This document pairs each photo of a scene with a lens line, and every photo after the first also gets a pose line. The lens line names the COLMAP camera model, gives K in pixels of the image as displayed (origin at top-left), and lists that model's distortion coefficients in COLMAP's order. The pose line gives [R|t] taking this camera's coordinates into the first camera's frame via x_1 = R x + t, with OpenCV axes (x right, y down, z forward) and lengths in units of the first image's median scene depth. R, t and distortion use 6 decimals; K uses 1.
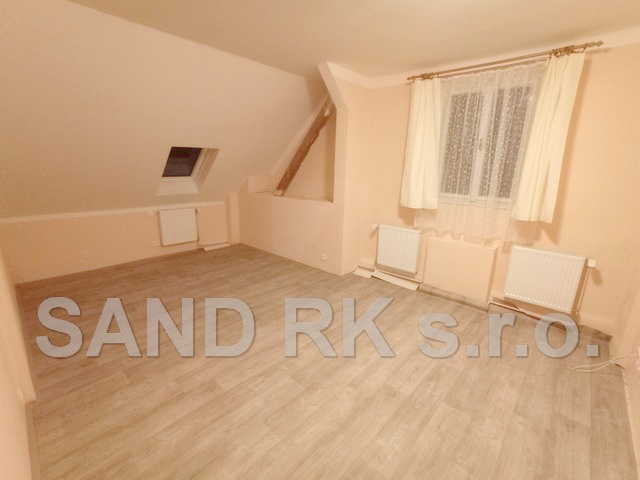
lens RADIAL K [[292.6, 0, 323.7], [0, 292.6, 238.3], [0, 0, 1]] dist [-0.018408, 0.012467]
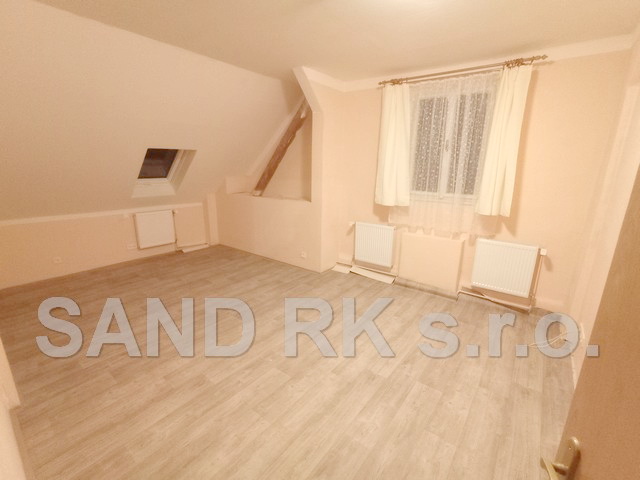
lens RADIAL K [[292.6, 0, 322.0], [0, 292.6, 237.4], [0, 0, 1]] dist [-0.018408, 0.012467]
pose [[0.997053, -0.026760, 0.071899, -0.011998], [0.026722, 0.999642, 0.001480, 0.005724], [-0.071913, 0.000446, 0.997411, -0.056760]]
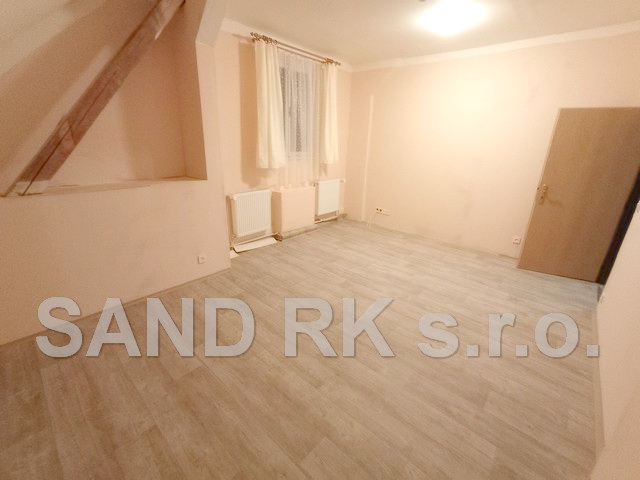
lens RADIAL K [[292.6, 0, 318.1], [0, 292.6, 237.6], [0, 0, 1]] dist [-0.018408, 0.012467]
pose [[-0.011718, -0.345337, 0.938406, -1.167357], [0.215056, 0.915638, 0.339644, -0.294236], [-0.976531, 0.205789, 0.063538, 1.197166]]
